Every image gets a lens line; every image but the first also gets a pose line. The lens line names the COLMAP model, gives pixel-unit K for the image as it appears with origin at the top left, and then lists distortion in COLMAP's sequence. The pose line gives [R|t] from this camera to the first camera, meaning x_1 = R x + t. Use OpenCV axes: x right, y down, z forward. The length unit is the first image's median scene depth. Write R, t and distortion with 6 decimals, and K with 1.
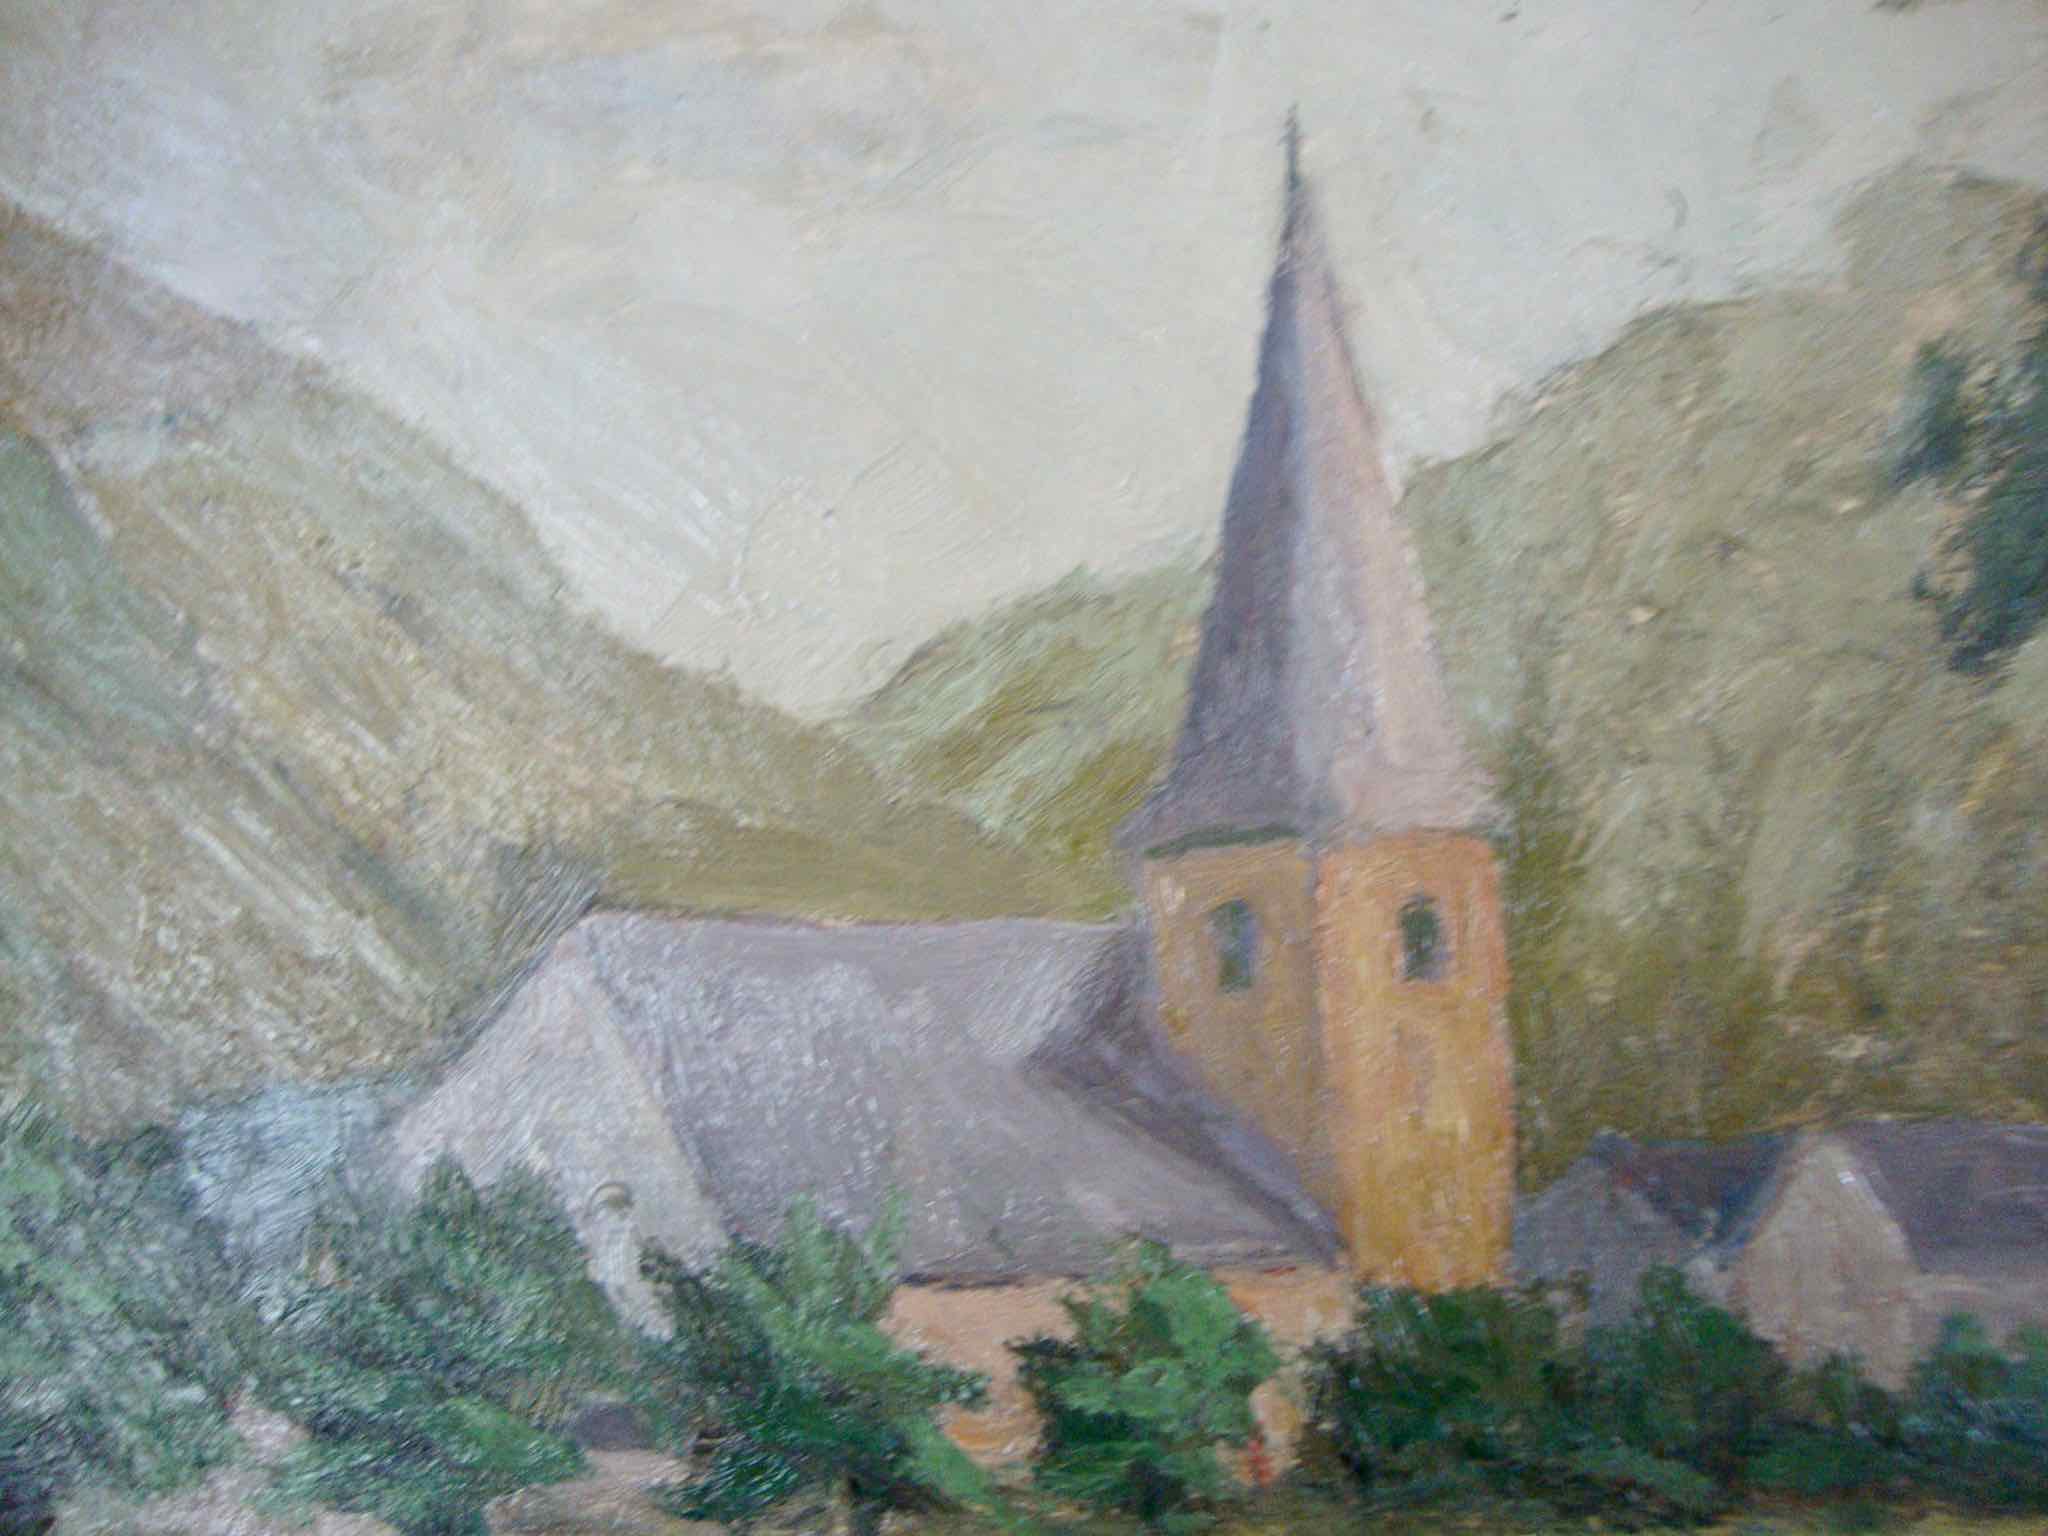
lens RADIAL K [[1911.0, 0, 1039.3], [0, 1911.0, 790.6], [0, 0, 1]] dist [-0.231142, 0.255676]
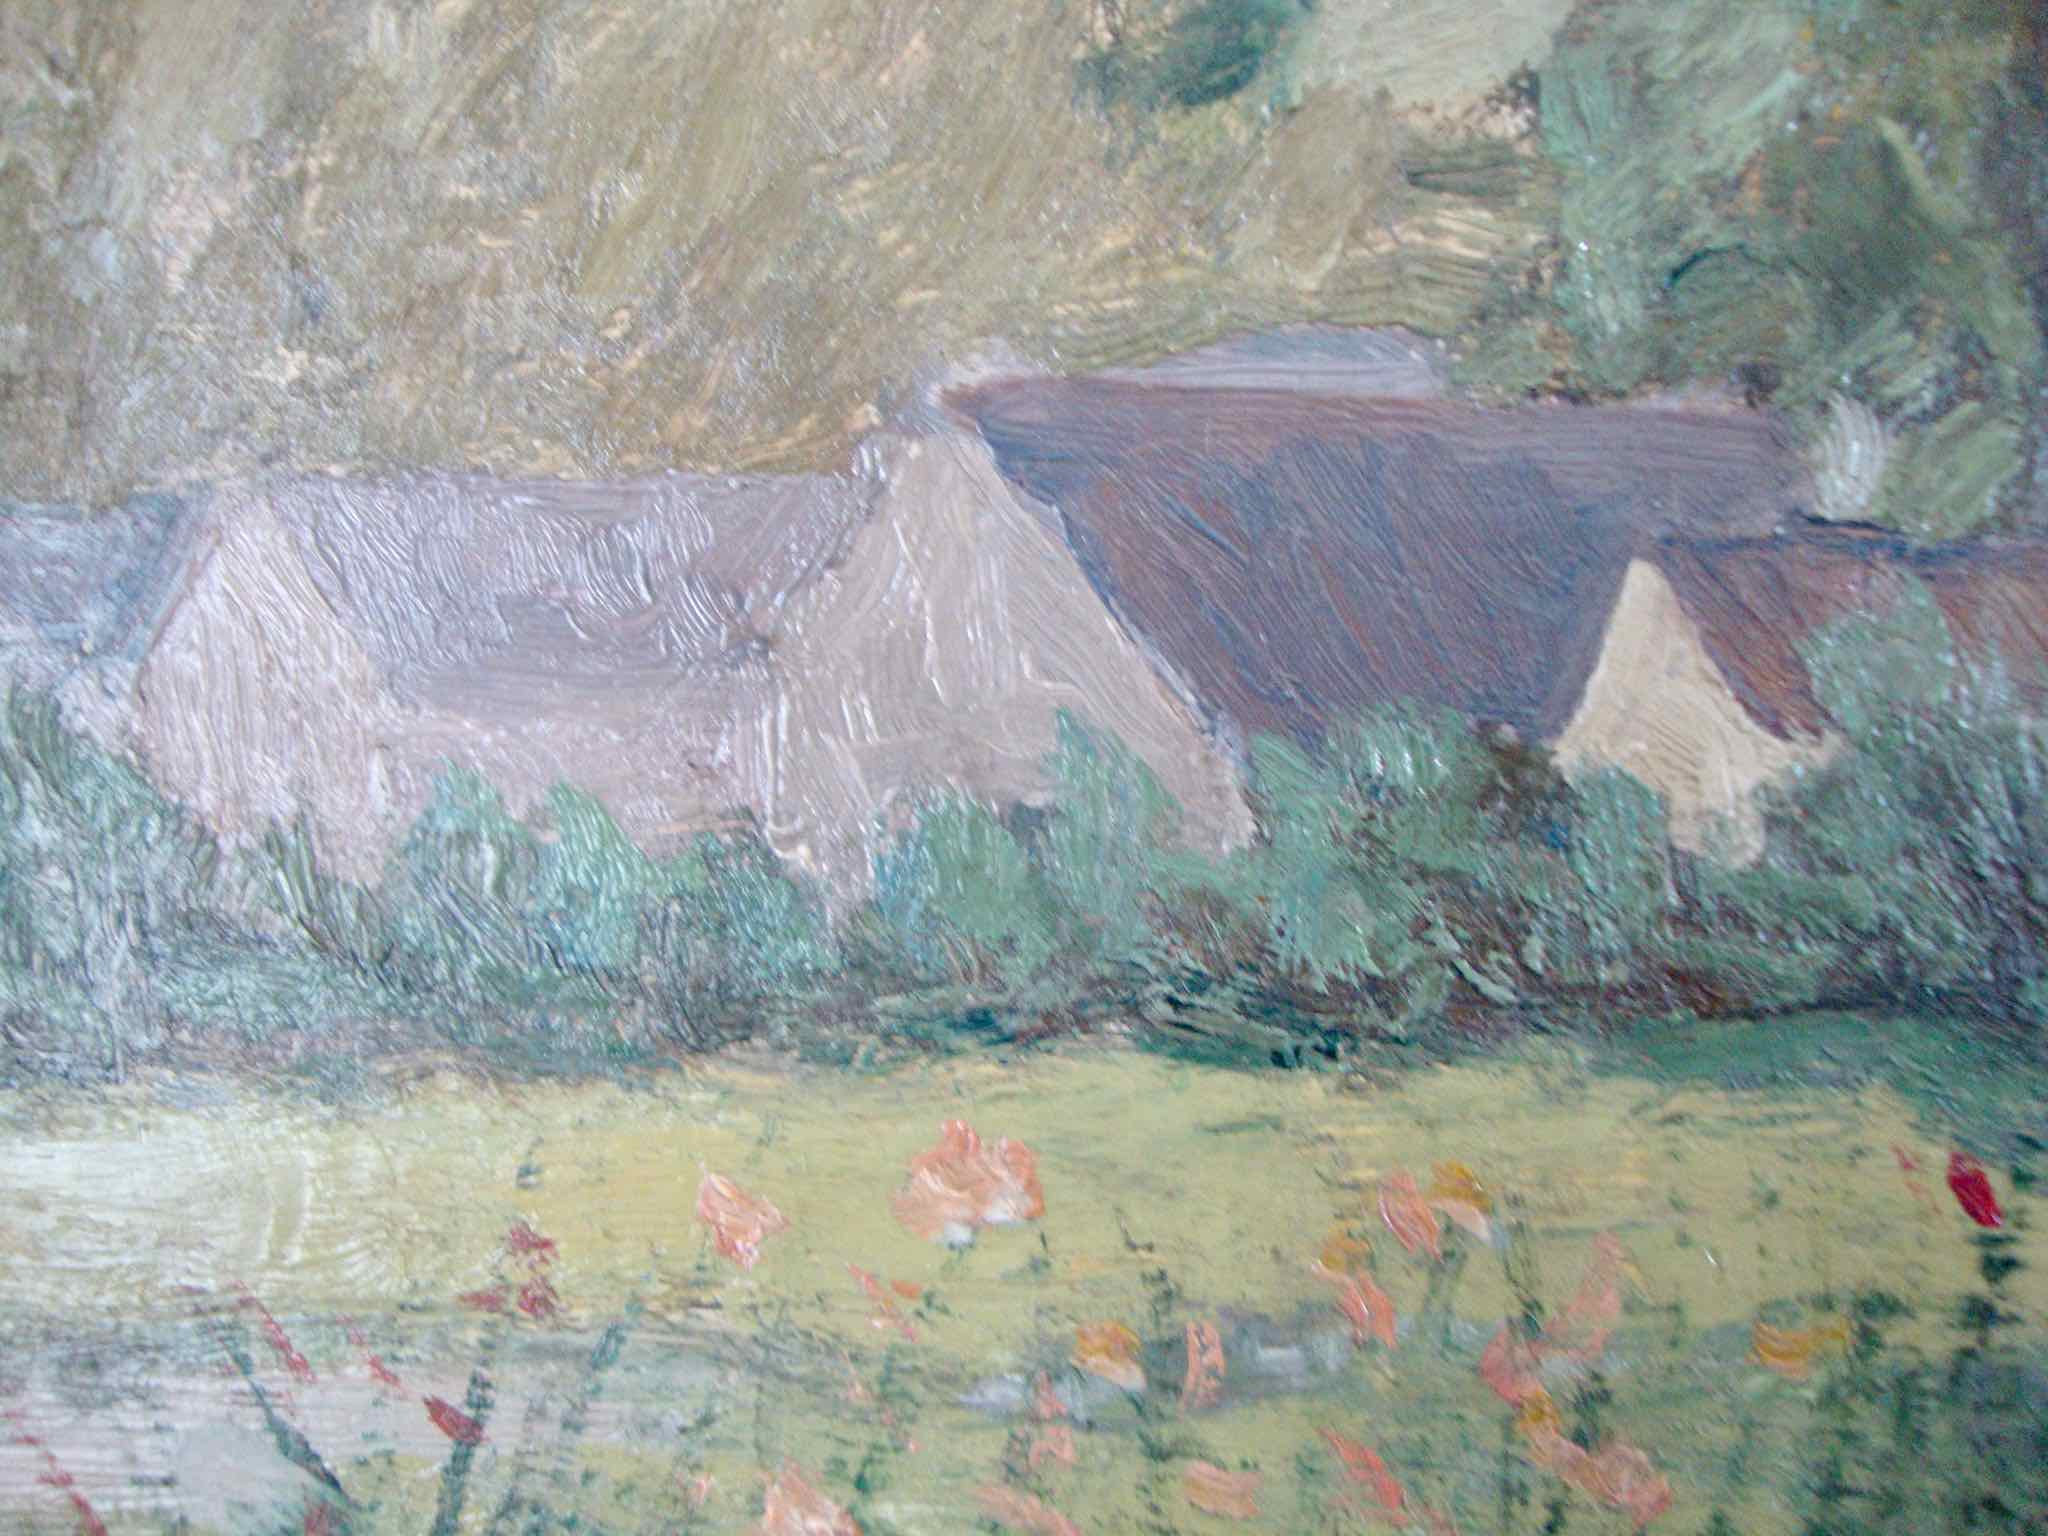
lens RADIAL K [[1911.0, 0, 1039.3], [0, 1911.0, 790.6], [0, 0, 1]] dist [-0.231142, 0.255676]
pose [[0.999954, -0.002468, -0.009236, 0.724016], [0.002780, 0.999422, 0.033881, 0.272851], [0.009147, -0.033905, 0.999383, 0.319626]]
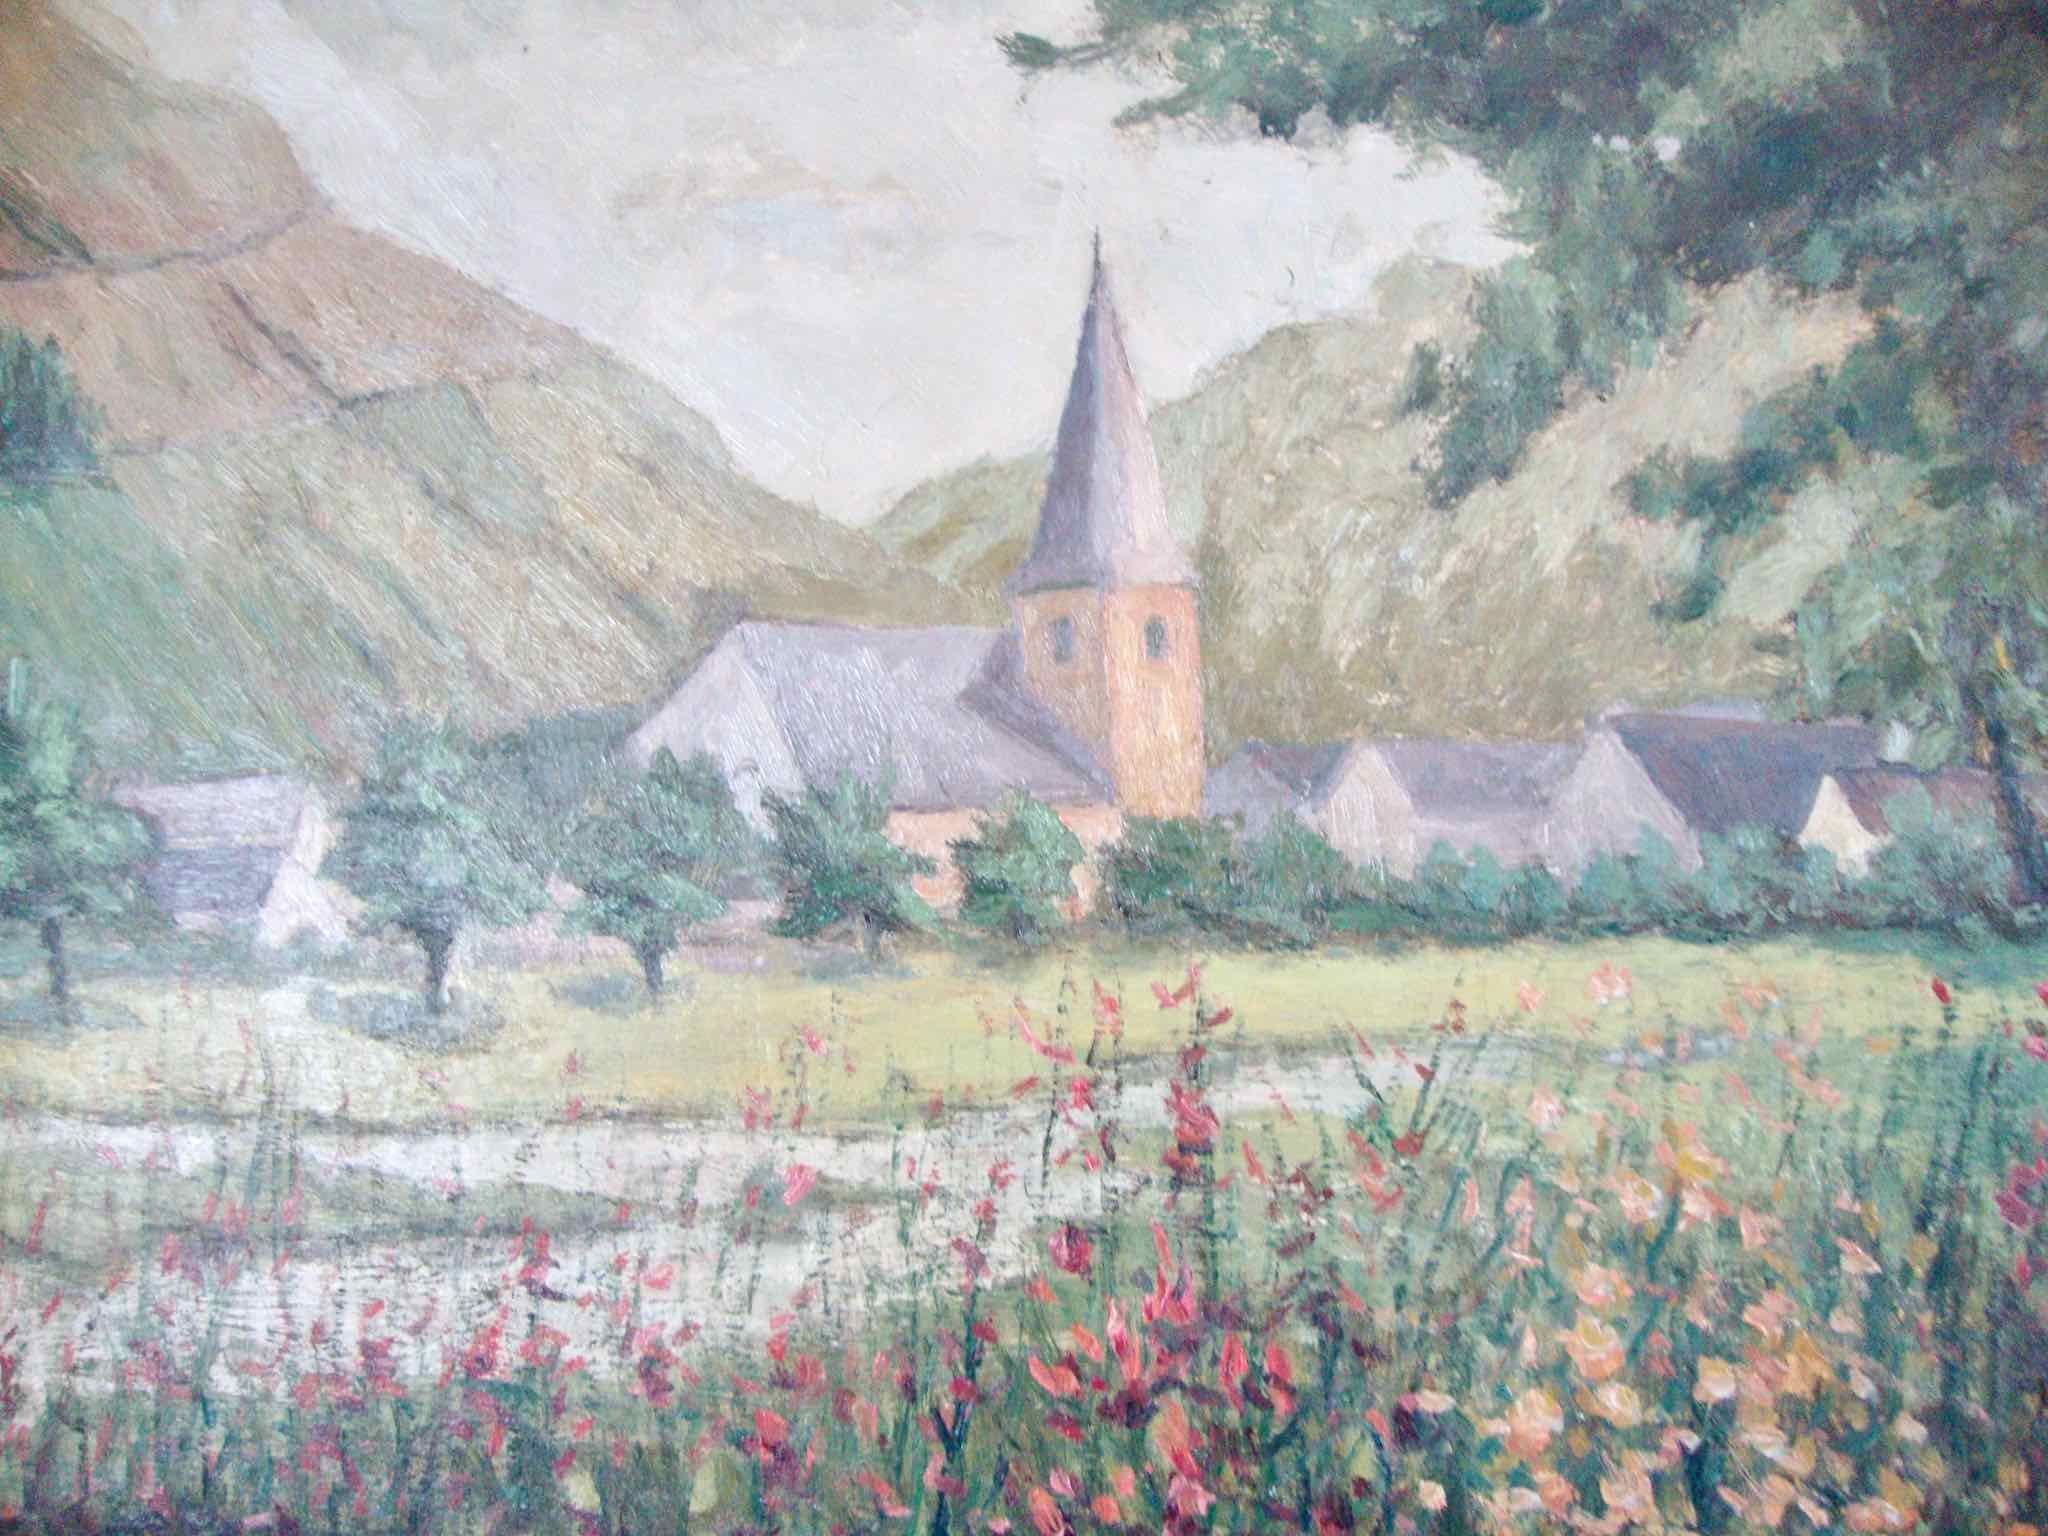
lens RADIAL K [[1911.0, 0, 1039.3], [0, 1911.0, 790.6], [0, 0, 1]] dist [-0.231142, 0.255676]
pose [[0.999902, 0.012178, -0.006881, 0.093949], [-0.012308, 0.999742, -0.019116, 0.278735], [0.006646, 0.019199, 0.999794, -1.009926]]
